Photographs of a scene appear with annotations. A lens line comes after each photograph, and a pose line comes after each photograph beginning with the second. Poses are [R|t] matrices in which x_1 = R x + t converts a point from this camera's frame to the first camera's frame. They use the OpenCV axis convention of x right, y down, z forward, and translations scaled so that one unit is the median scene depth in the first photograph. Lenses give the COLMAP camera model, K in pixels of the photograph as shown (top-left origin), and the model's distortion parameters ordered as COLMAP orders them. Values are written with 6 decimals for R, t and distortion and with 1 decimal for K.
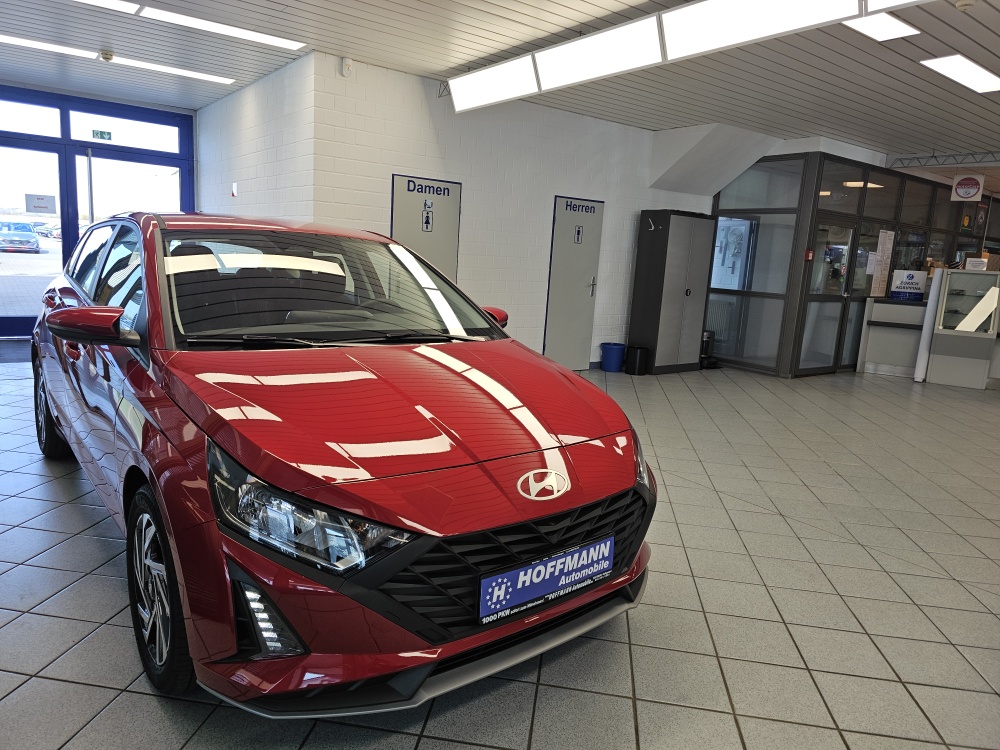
lens RADIAL K [[660.8, 0, 502.2], [0, 660.8, 375.3], [0, 0, 1]] dist [0.025629, -0.002003]
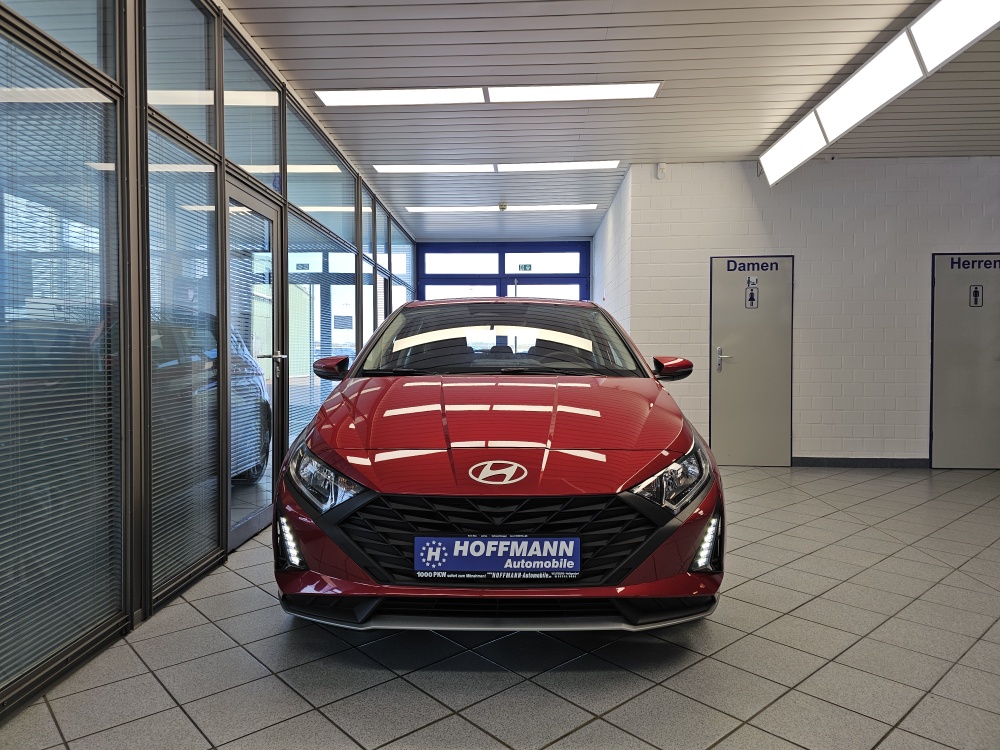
lens RADIAL K [[671.0, 0, 504.5], [0, 671.0, 374.2], [0, 0, 1]] dist [0.040025, -0.050463]
pose [[0.763112, -0.045187, -0.644685, 0.804680], [-0.067665, 0.986483, -0.149240, 0.167940], [0.642715, 0.157509, 0.749739, 0.121500]]
